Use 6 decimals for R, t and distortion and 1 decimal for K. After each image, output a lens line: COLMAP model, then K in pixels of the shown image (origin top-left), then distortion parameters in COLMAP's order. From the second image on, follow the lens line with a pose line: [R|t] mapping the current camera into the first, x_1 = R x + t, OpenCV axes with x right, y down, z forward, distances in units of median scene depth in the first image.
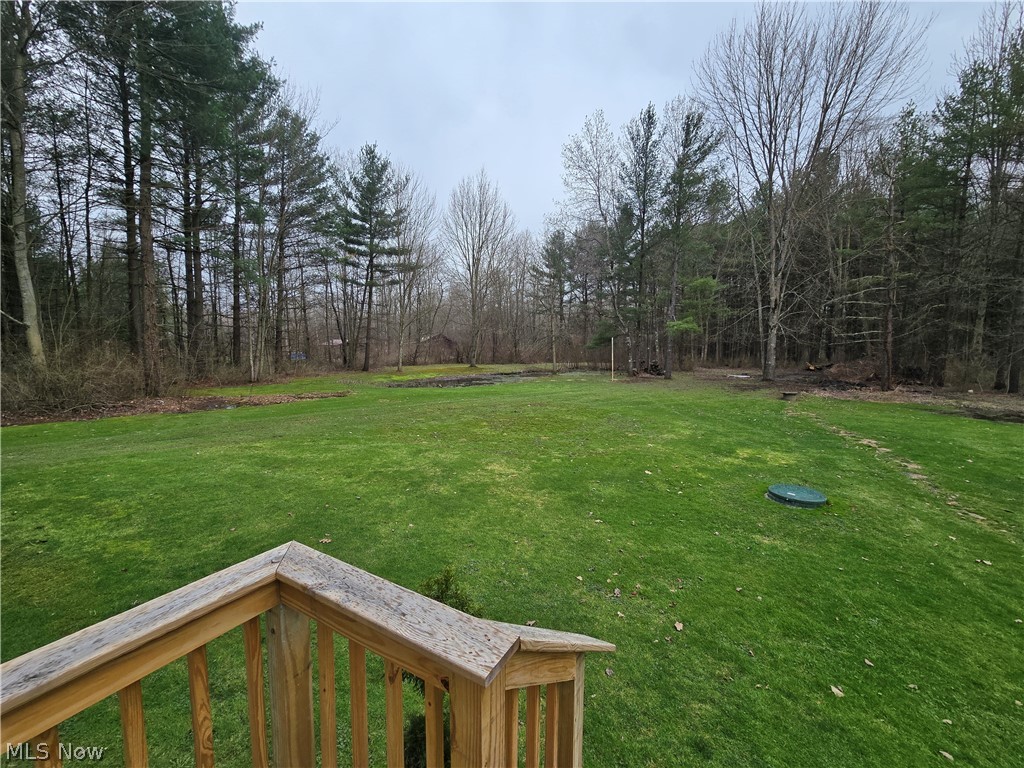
lens RADIAL K [[418.0, 0, 512.0], [0, 418.0, 384.0], [0, 0, 1]] dist [-0.002283, -0.000470]
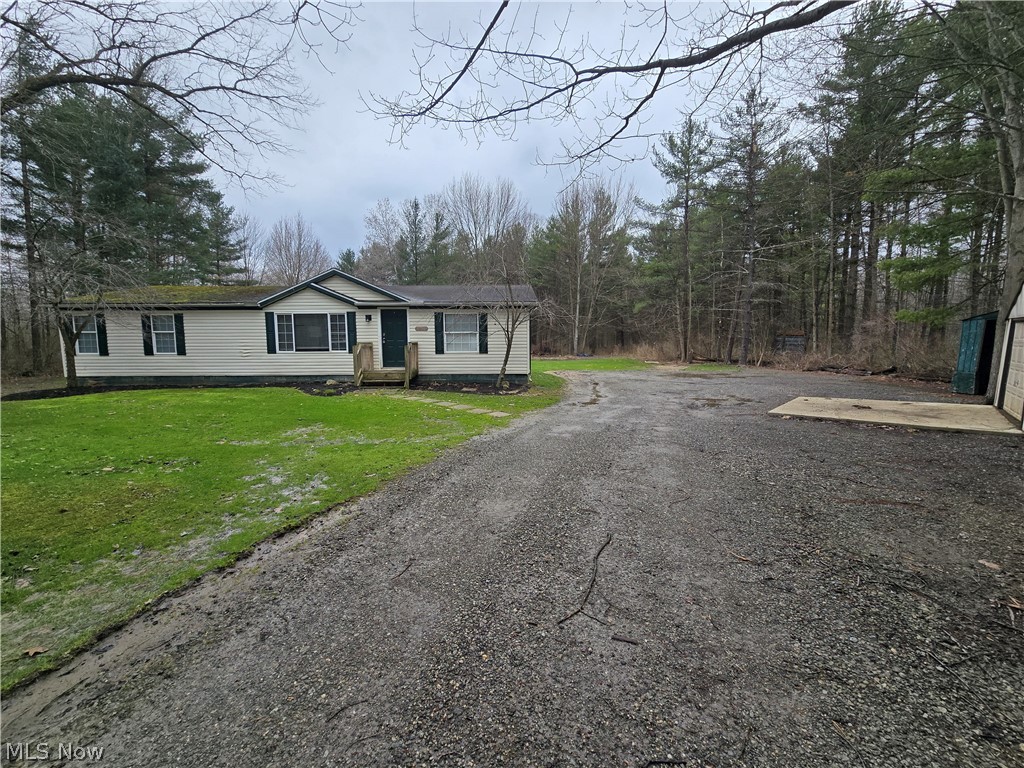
lens RADIAL K [[418.0, 0, 512.0], [0, 418.0, 384.0], [0, 0, 1]] dist [-0.002283, -0.000470]
pose [[0.866424, -0.063137, 0.495301, -0.220965], [0.058348, 0.997980, 0.025147, 0.071899], [-0.495888, 0.007112, 0.868357, -0.667786]]
